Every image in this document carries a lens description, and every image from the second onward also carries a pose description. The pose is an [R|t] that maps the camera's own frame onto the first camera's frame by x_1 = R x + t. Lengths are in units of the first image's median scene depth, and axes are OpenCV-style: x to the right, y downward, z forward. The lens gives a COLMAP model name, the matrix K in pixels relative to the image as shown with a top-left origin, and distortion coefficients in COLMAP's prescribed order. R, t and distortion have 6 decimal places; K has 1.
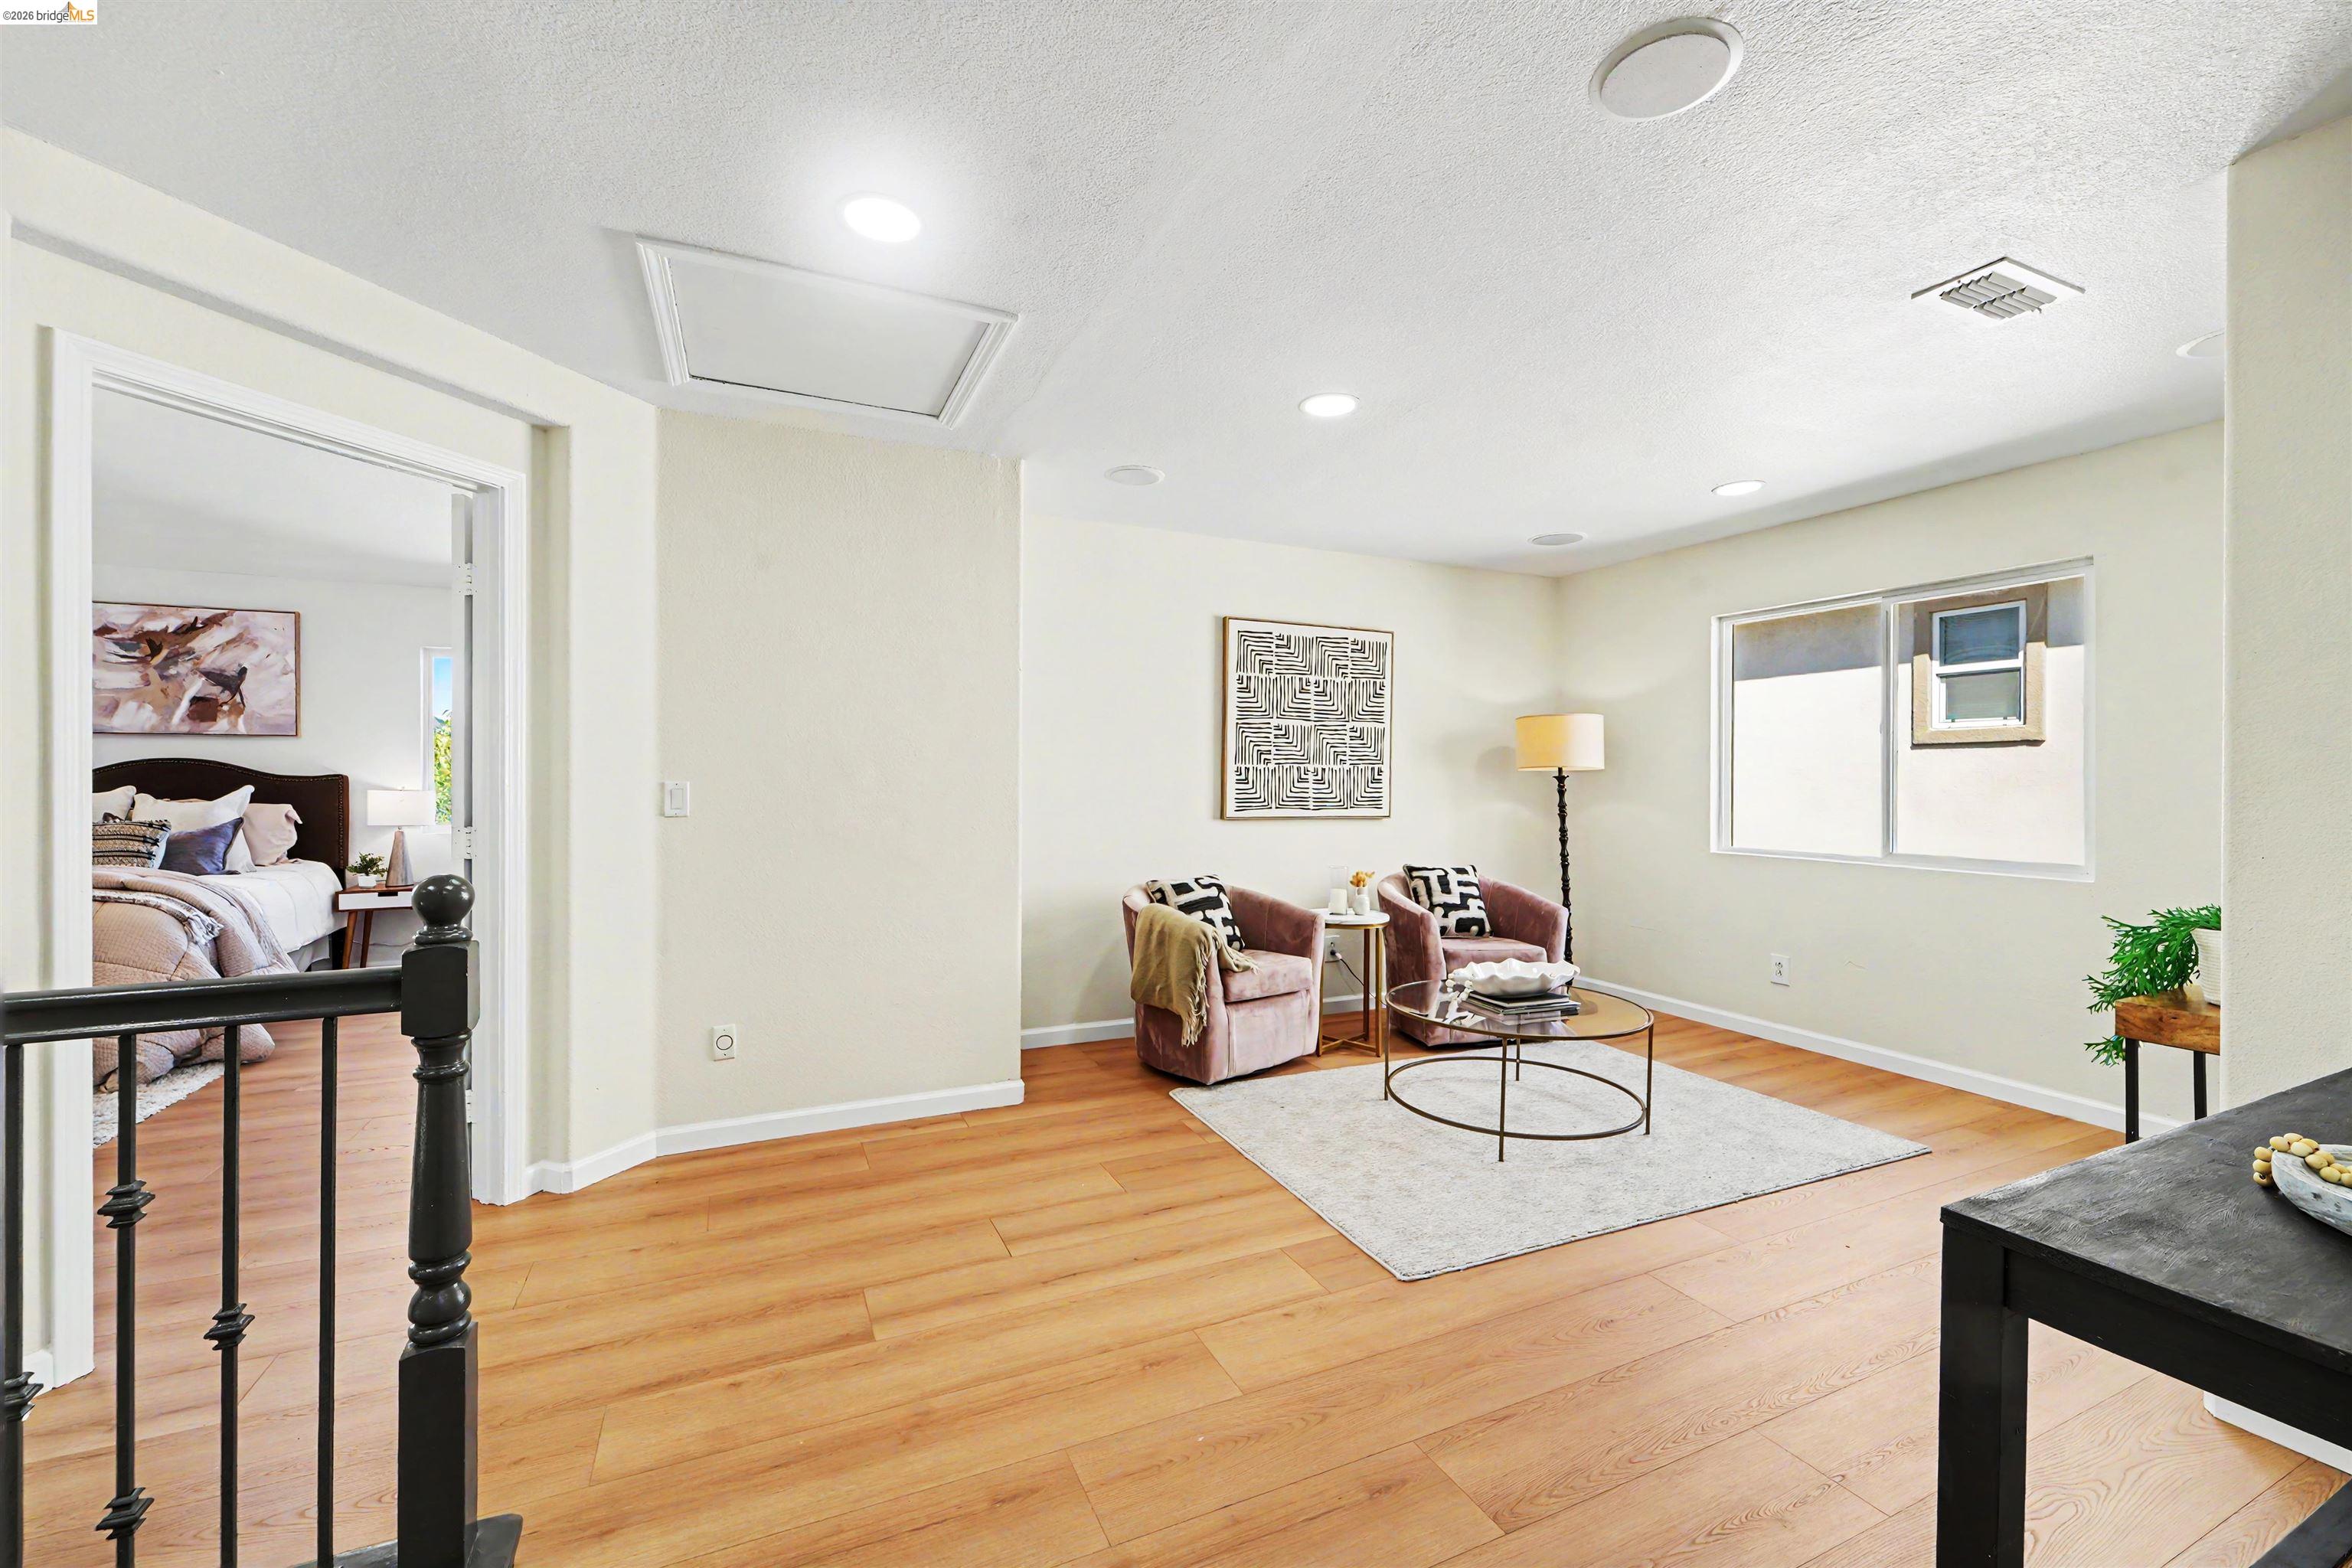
lens RADIAL K [[948.3, 0, 1177.8], [0, 948.3, 779.4], [0, 0, 1]] dist [0.003839, 0.000579]
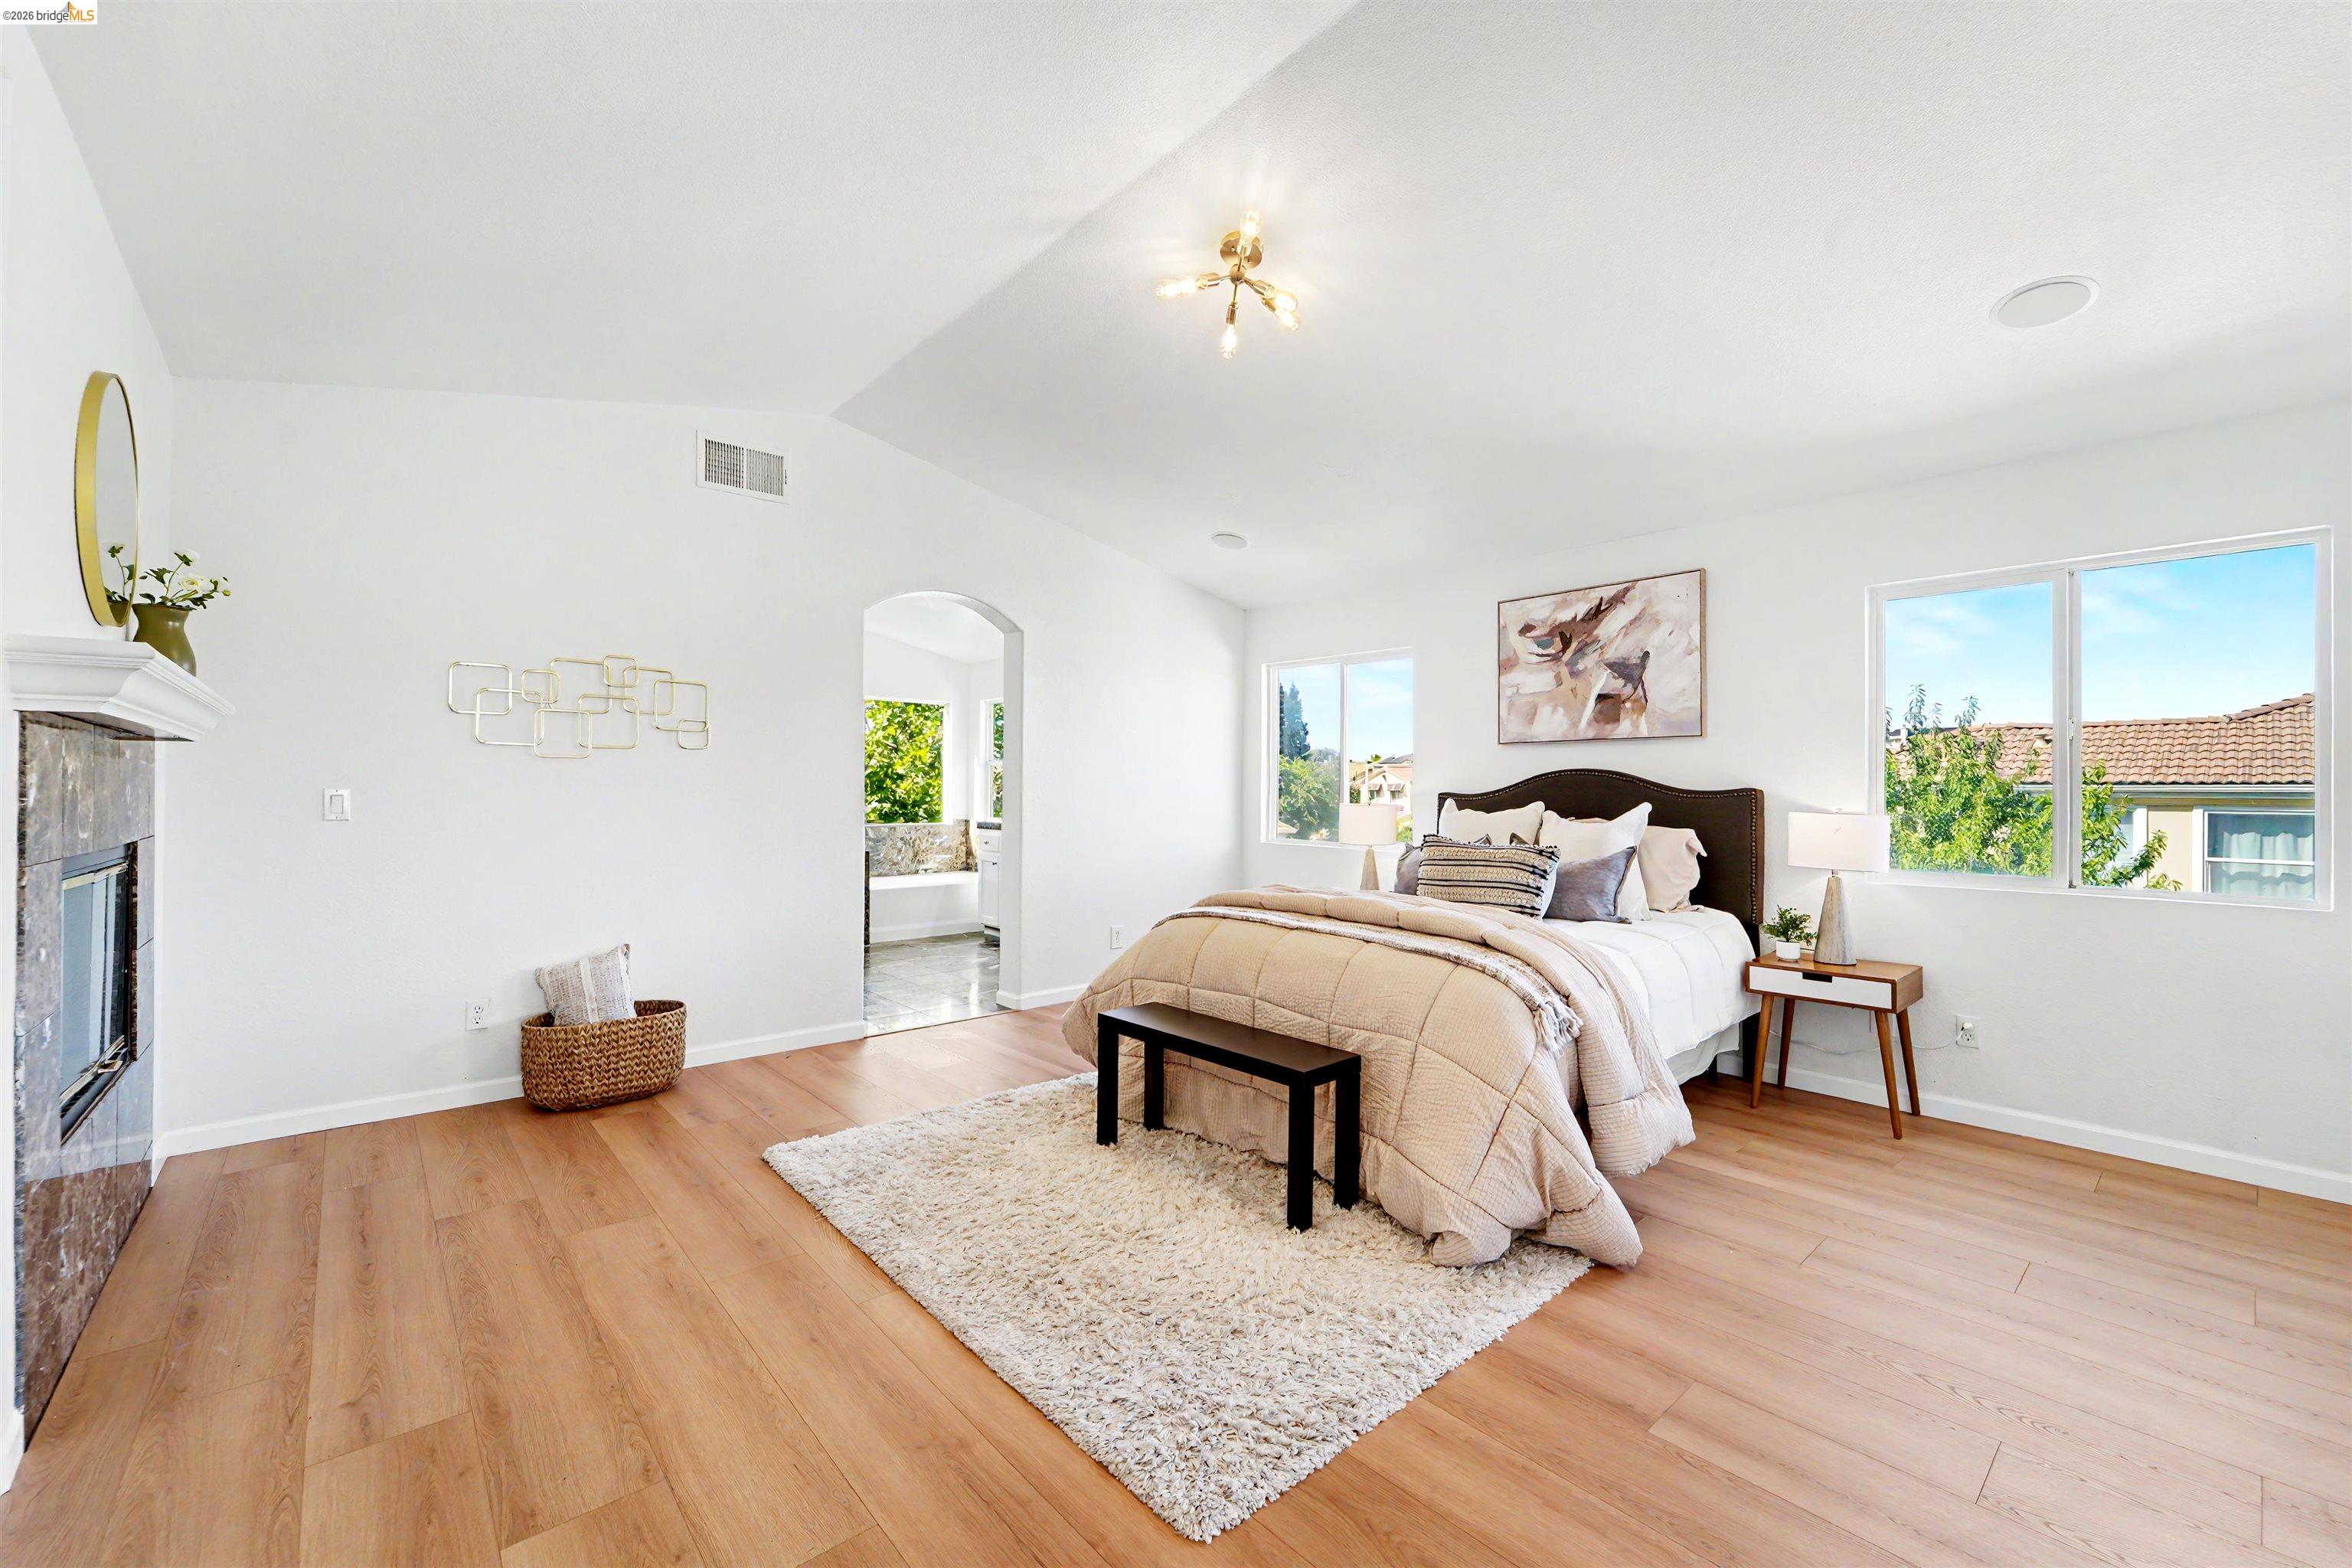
lens RADIAL K [[948.3, 0, 1174.8], [0, 948.3, 780.8], [0, 0, 1]] dist [0.003839, 0.000579]
pose [[0.280181, -0.008130, -0.959913, -0.348152], [-0.002698, 0.999954, -0.009256, -0.003078], [0.959943, 0.005183, 0.280146, 0.418561]]
